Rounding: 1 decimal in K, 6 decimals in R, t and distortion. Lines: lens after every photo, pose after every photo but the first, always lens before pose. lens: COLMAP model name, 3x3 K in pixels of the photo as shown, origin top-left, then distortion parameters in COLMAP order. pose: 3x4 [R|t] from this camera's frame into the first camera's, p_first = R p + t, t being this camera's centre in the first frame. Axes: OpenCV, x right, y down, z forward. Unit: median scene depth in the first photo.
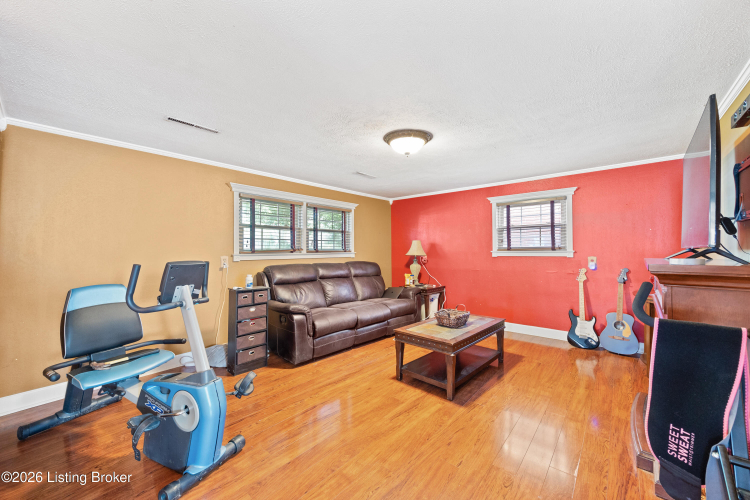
lens RADIAL K [[291.9, 0, 375.5], [0, 291.9, 251.4], [0, 0, 1]] dist [-0.000264, -0.000094]
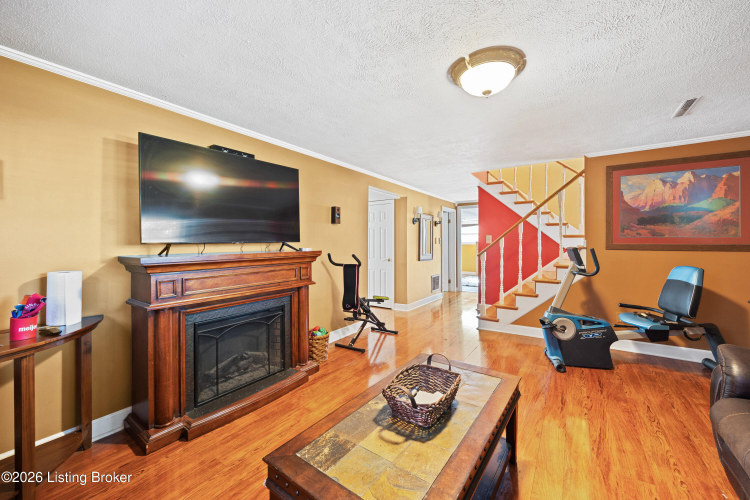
lens RADIAL K [[291.9, 0, 374.5], [0, 291.9, 246.9], [0, 0, 1]] dist [-0.000264, -0.000094]
pose [[-0.995944, 0.012768, -0.089064, 0.410054], [0.012300, 0.999907, 0.005807, 0.004451], [0.089130, 0.004688, -0.996009, 1.600632]]
